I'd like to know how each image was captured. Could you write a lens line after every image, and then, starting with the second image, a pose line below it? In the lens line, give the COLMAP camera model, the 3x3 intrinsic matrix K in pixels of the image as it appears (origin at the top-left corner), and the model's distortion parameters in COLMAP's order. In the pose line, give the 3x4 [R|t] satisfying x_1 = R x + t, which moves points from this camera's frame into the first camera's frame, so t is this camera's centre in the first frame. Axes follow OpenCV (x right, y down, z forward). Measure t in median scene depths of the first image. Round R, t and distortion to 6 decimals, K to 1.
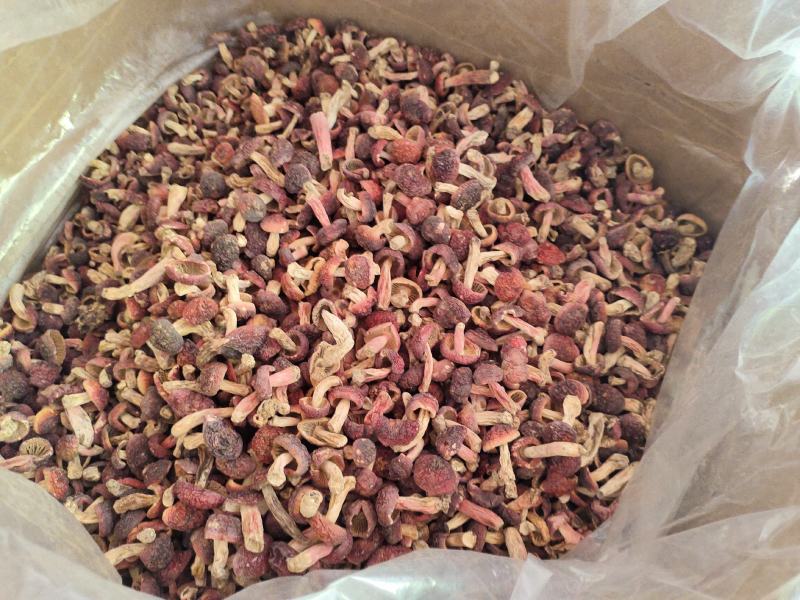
lens RADIAL K [[607.1, 0, 401.5], [0, 607.1, 305.9], [0, 0, 1]] dist [-0.005930, -0.024106]
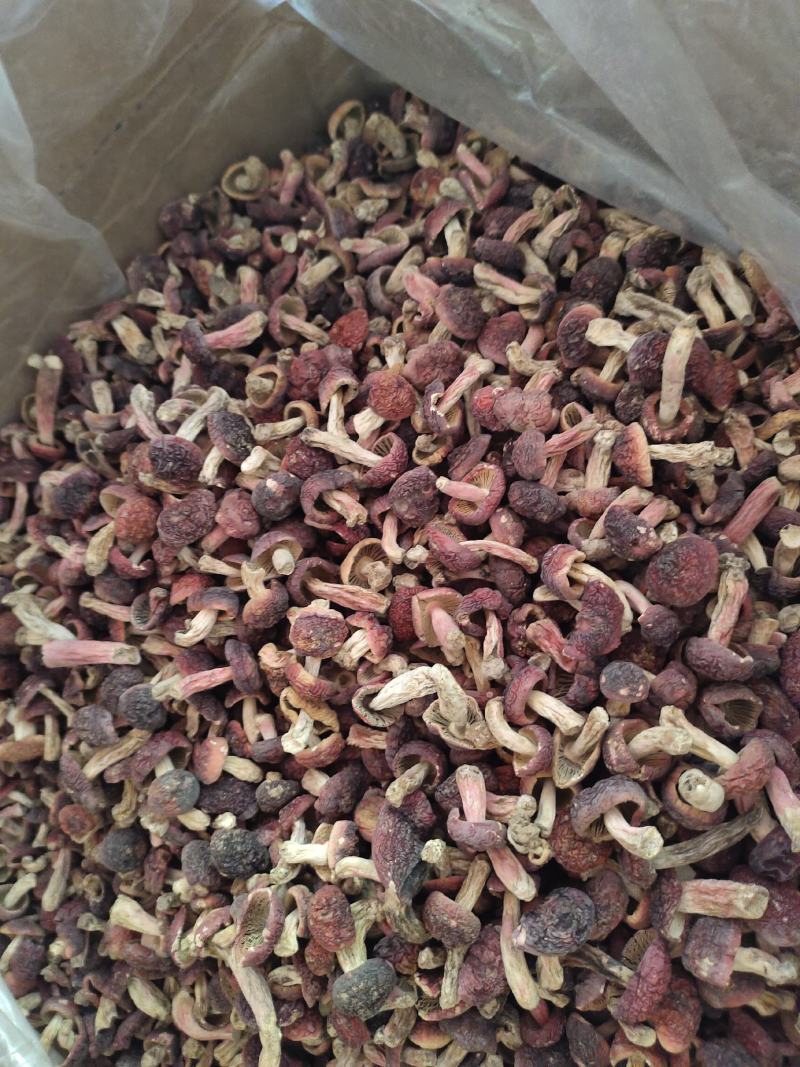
lens RADIAL K [[809.7, 0, 389.0], [0, 809.7, 531.7], [0, 0, 1]] dist [-0.005930, -0.024106]
pose [[0.192234, -0.976995, 0.092341, -0.031496], [0.980483, 0.195164, 0.023736, -0.026563], [-0.041212, 0.085976, 0.995444, 0.193671]]
